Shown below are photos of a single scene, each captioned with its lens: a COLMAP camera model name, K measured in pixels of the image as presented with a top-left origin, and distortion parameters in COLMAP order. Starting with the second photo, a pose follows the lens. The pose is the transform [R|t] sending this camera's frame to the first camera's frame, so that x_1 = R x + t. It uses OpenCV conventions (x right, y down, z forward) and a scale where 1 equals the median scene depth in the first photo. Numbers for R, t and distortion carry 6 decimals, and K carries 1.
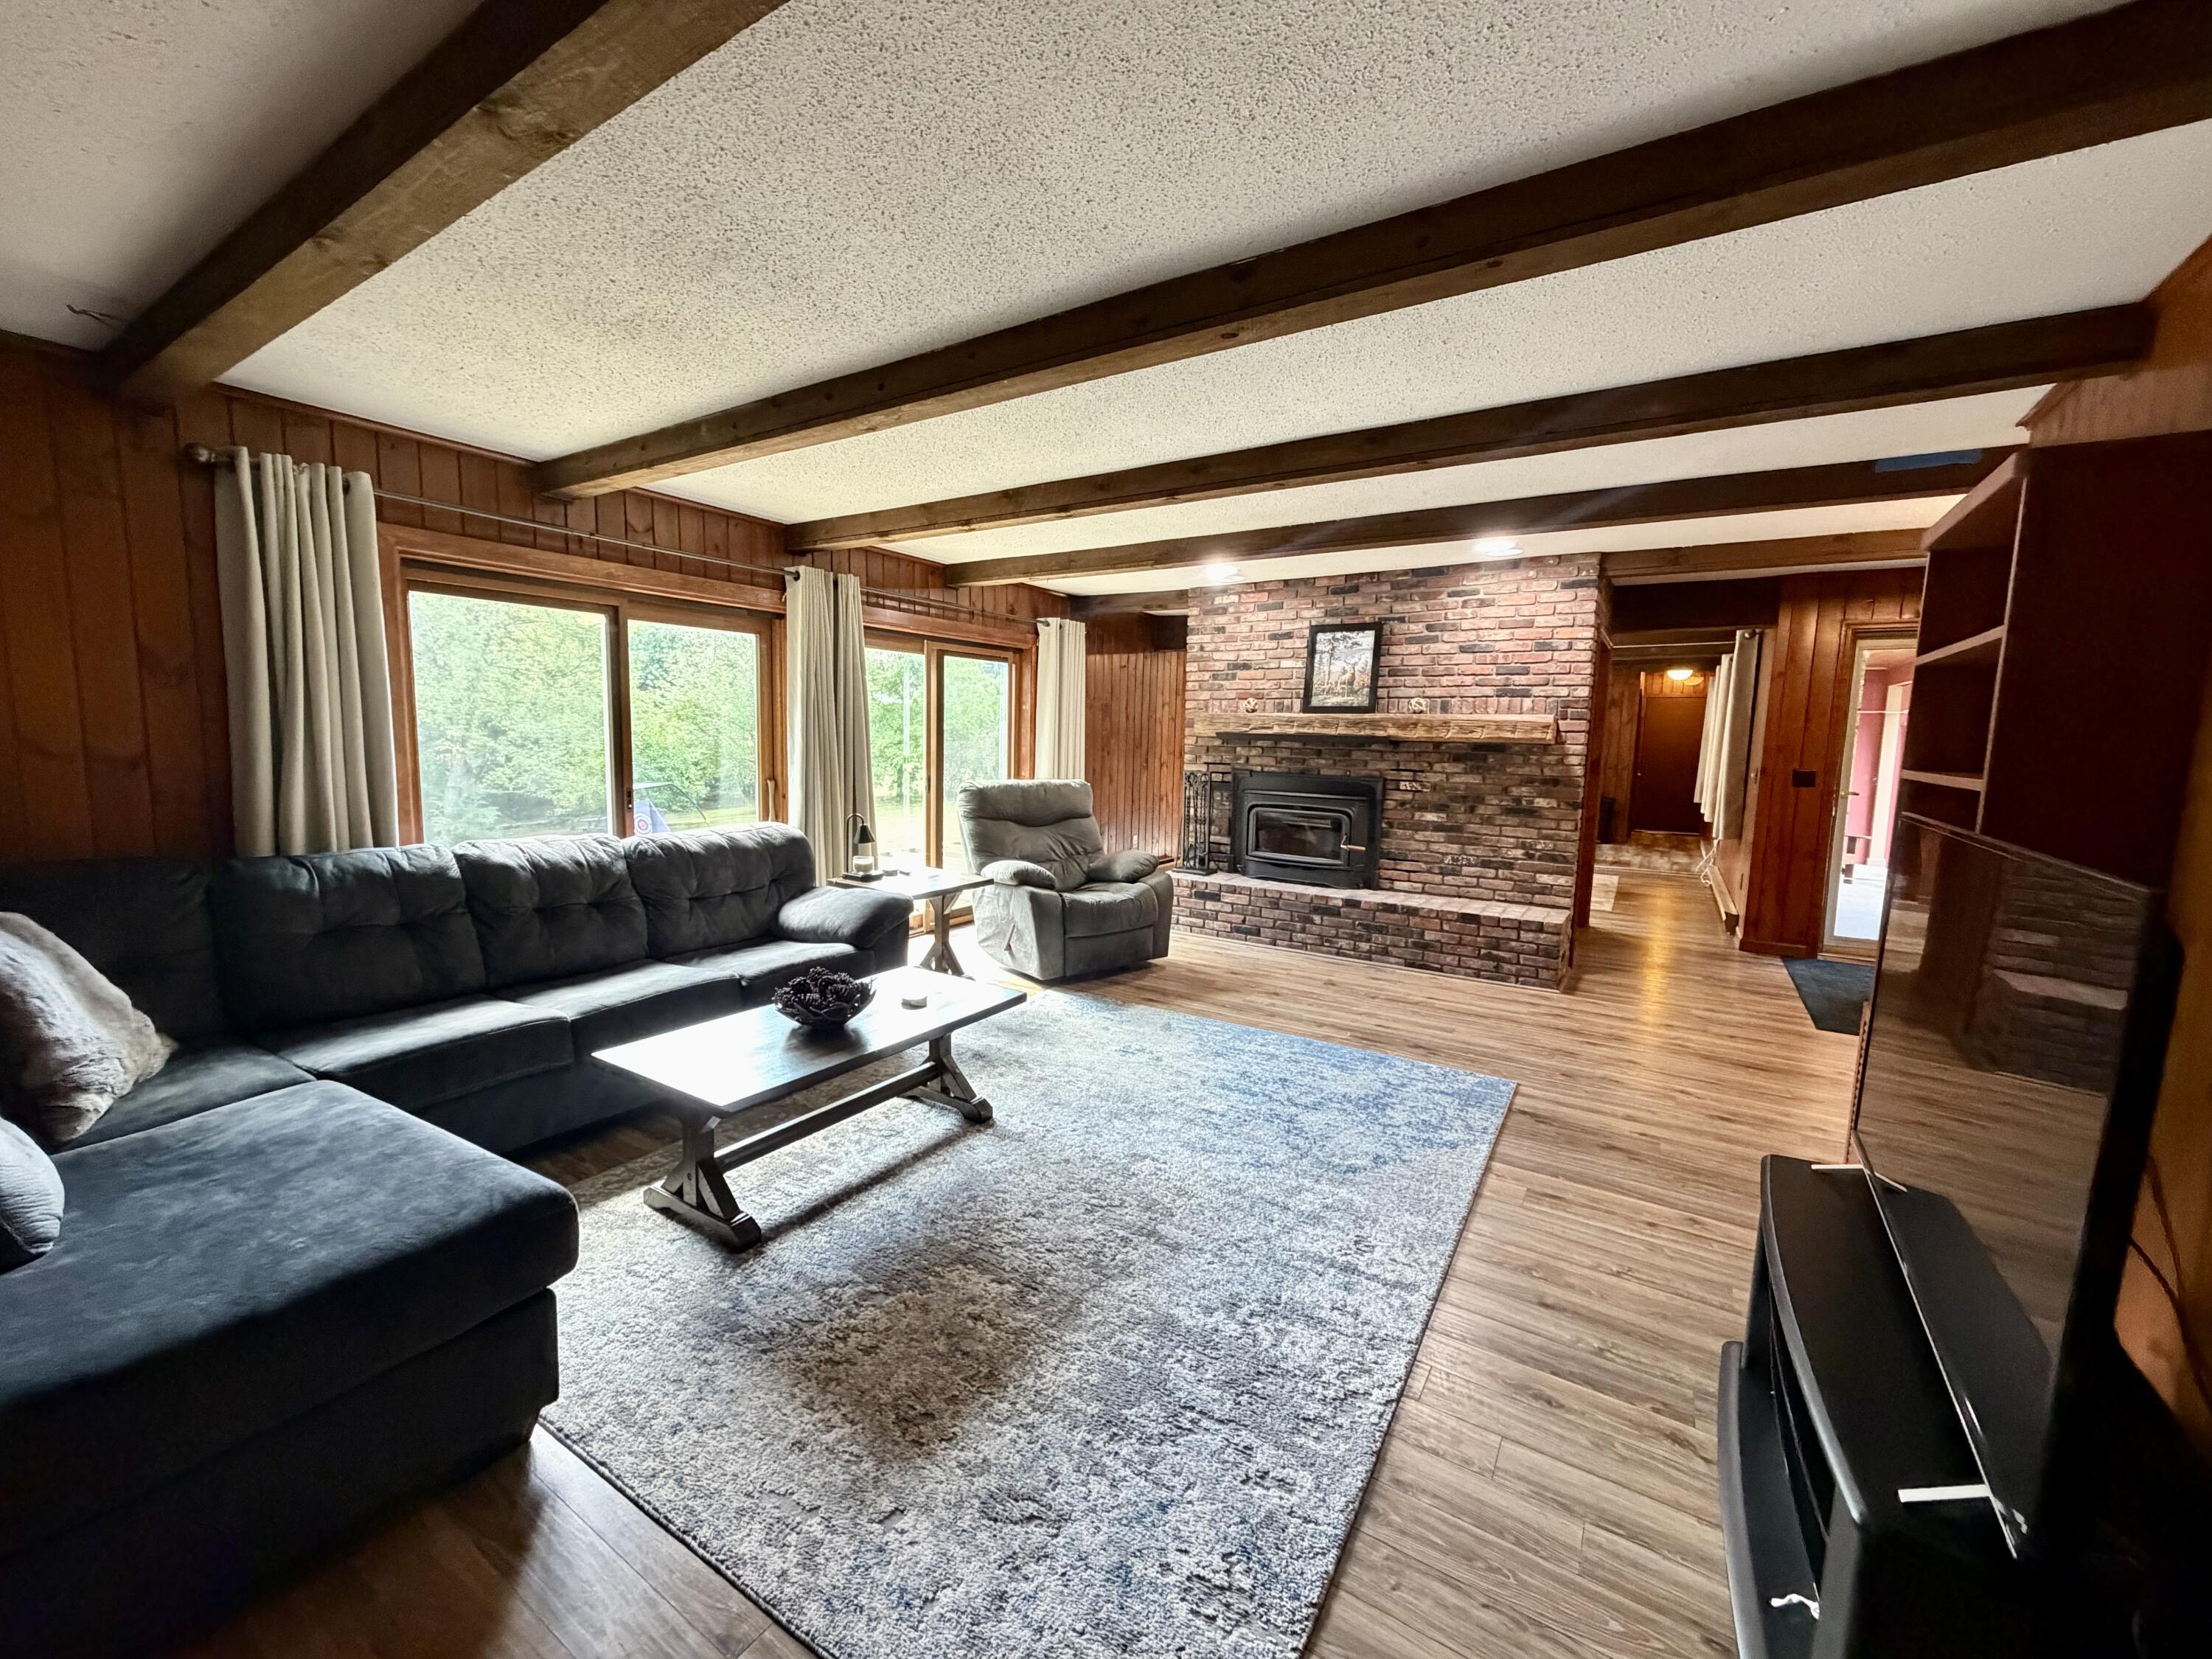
lens RADIAL K [[880.1, 0, 1101.3], [0, 880.1, 828.0], [0, 0, 1]] dist [0.000408, -0.000235]
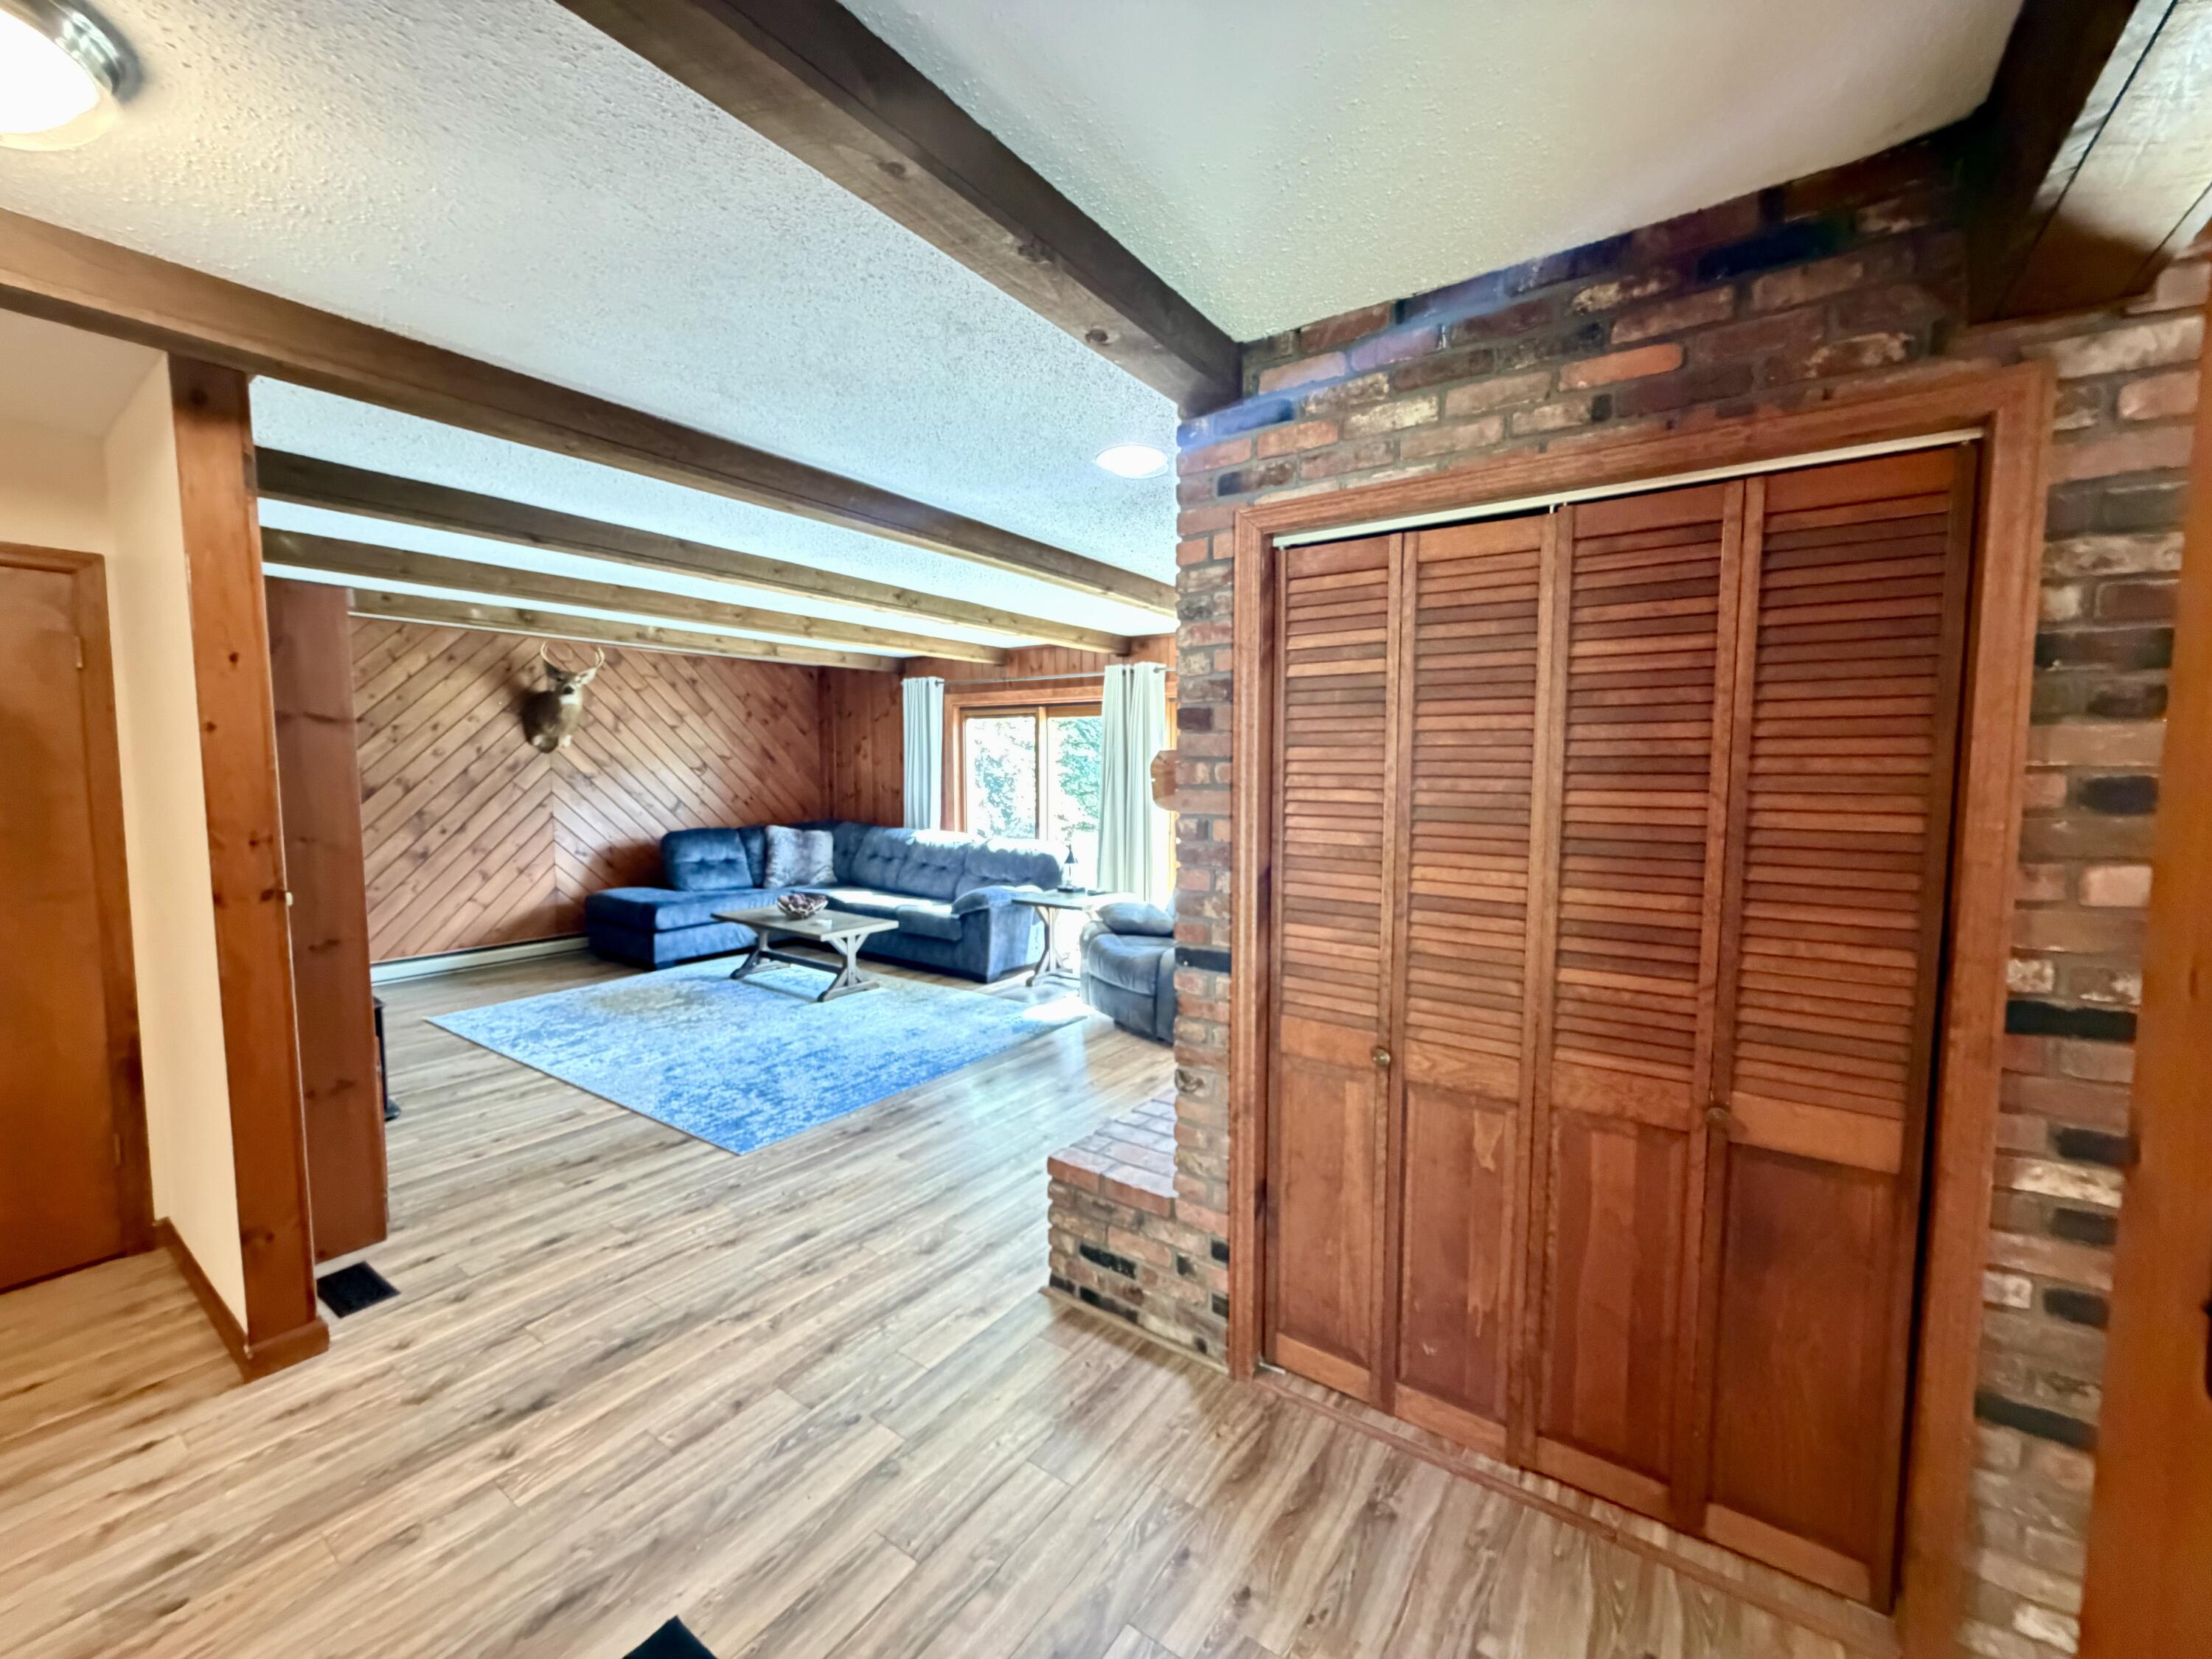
lens RADIAL K [[882.6, 0, 1100.3], [0, 882.6, 827.6], [0, 0, 1]] dist [0.000184, 0.000009]
pose [[-0.047845, 0.049532, -0.997626, 0.910835], [-0.114990, 0.991856, 0.054761, -0.100540], [0.992214, 0.117338, -0.041760, 0.913479]]
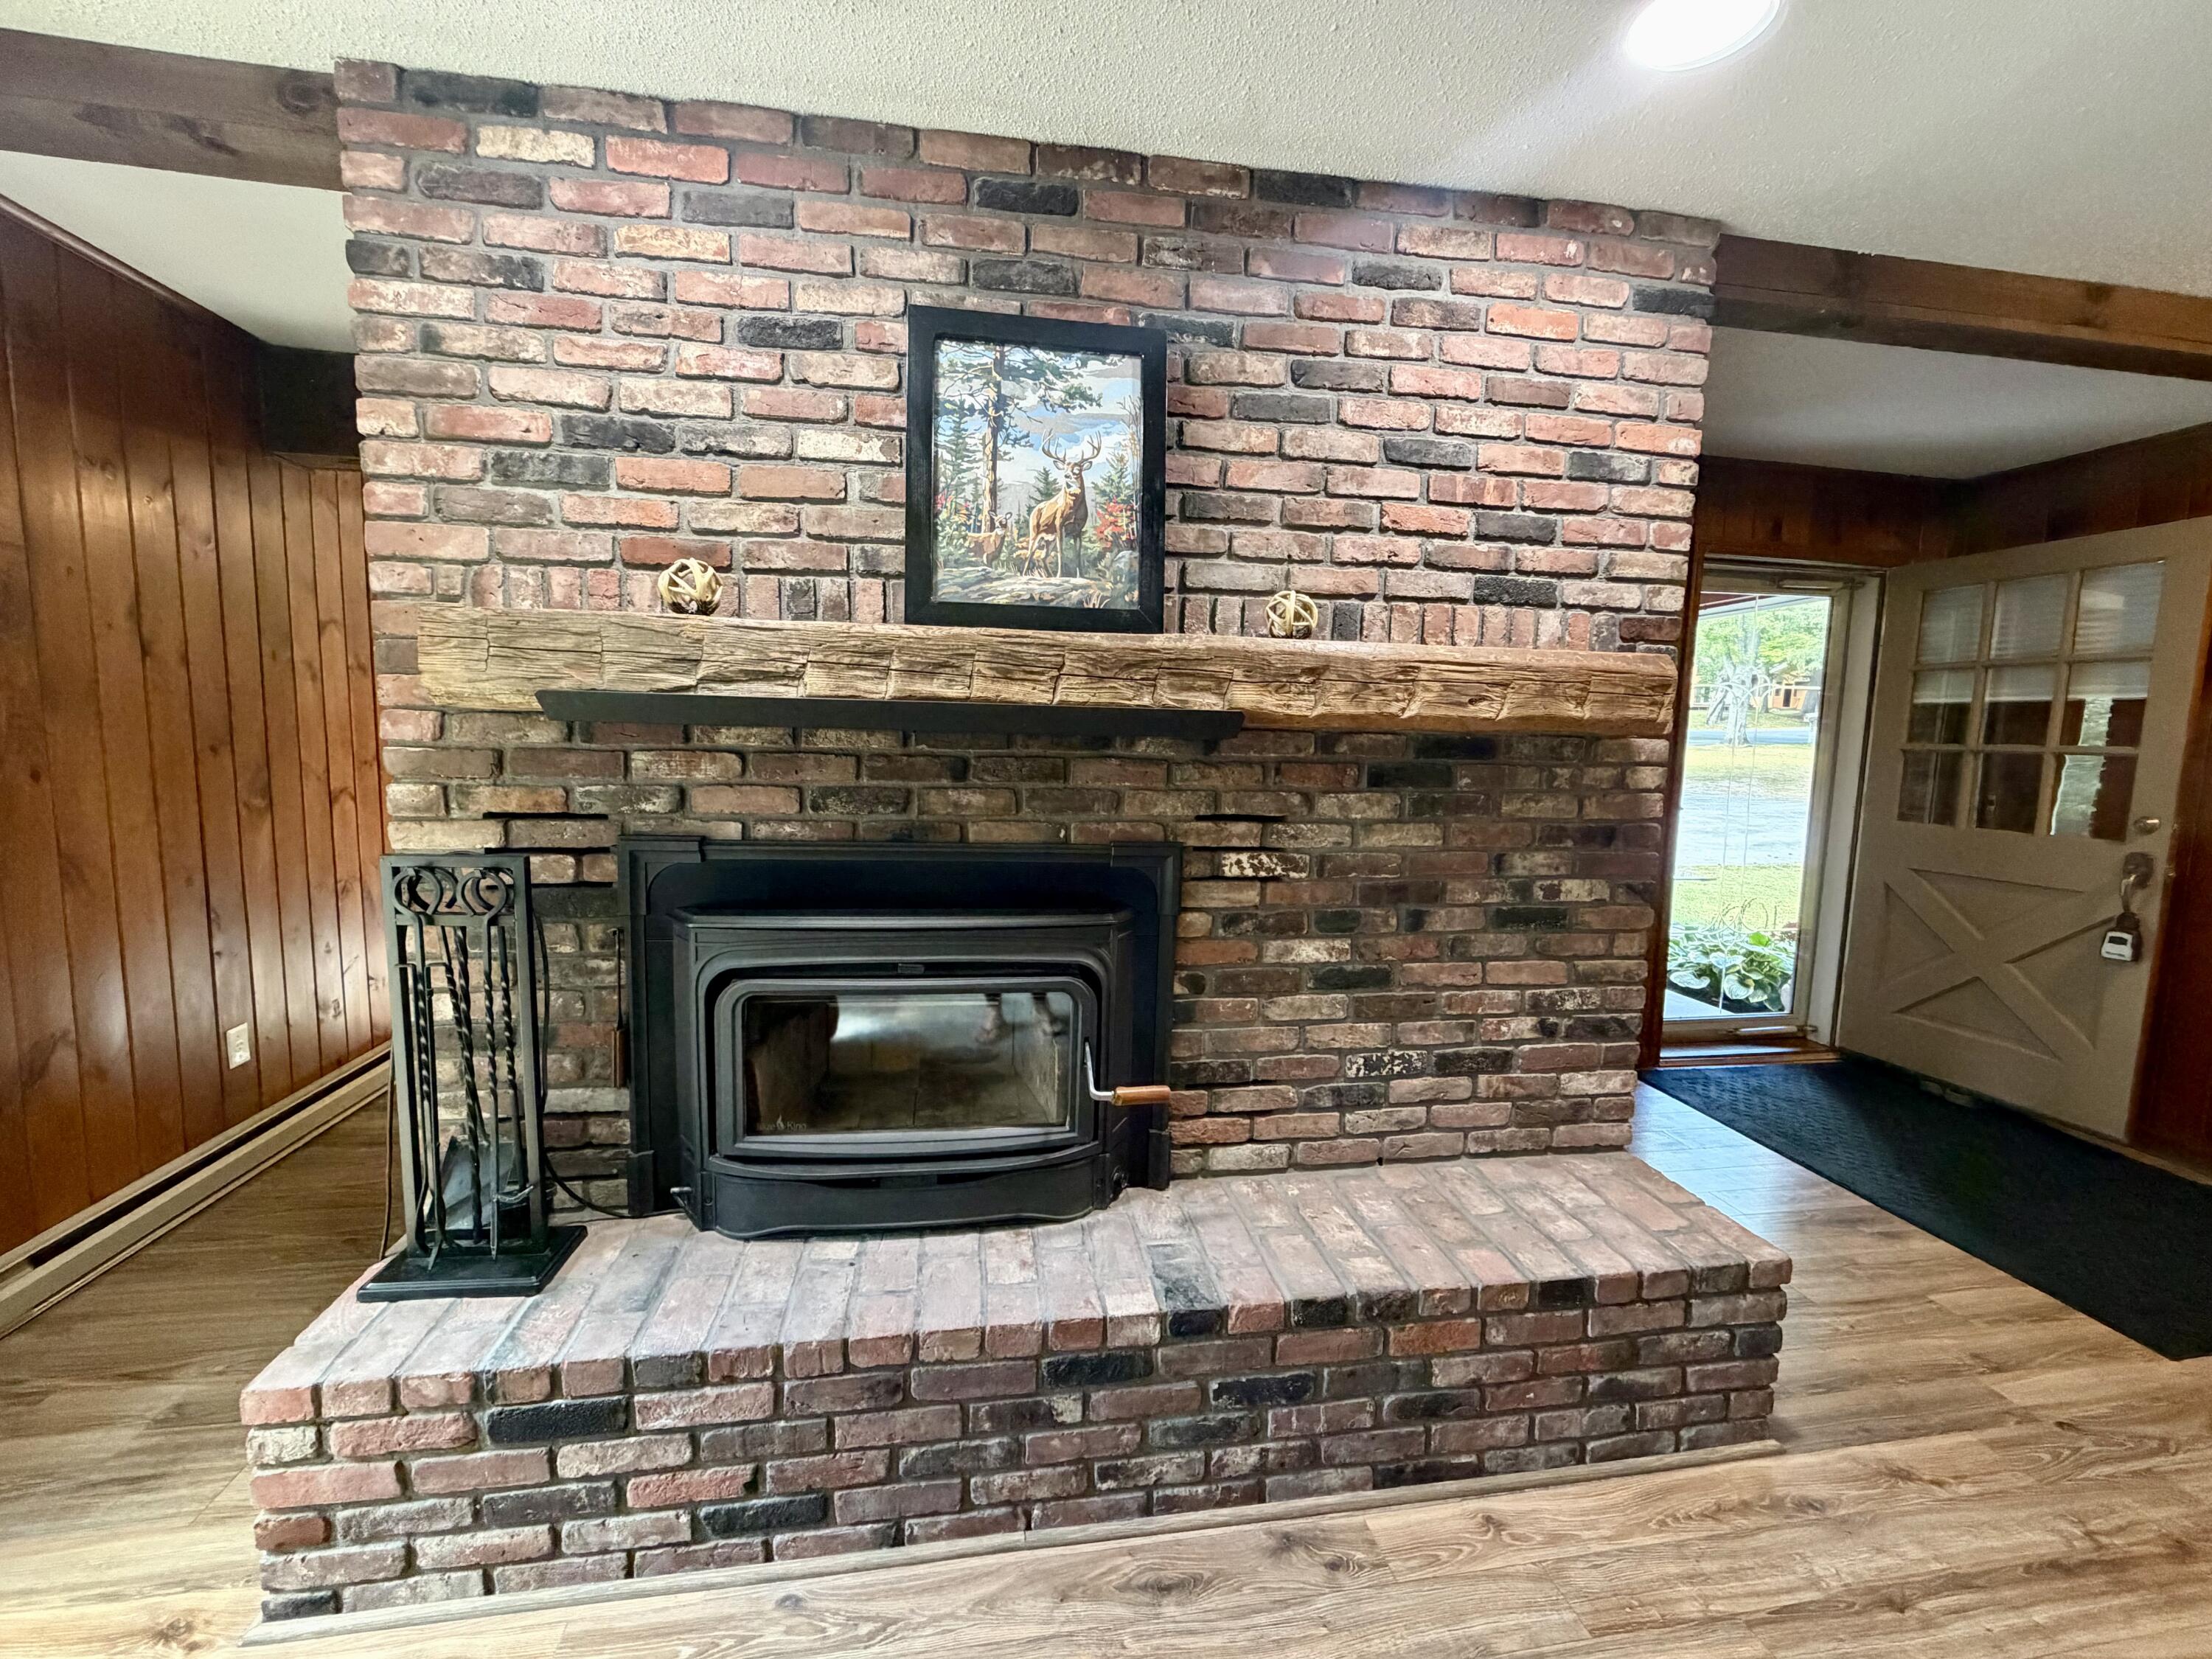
lens RADIAL K [[880.1, 0, 1101.3], [0, 880.1, 828.0], [0, 0, 1]] dist [0.000408, -0.000235]
pose [[0.741819, -0.075218, 0.666368, 0.093341], [0.066490, 0.997043, 0.038526, -0.080432], [-0.667295, 0.015728, 0.744627, 0.817399]]
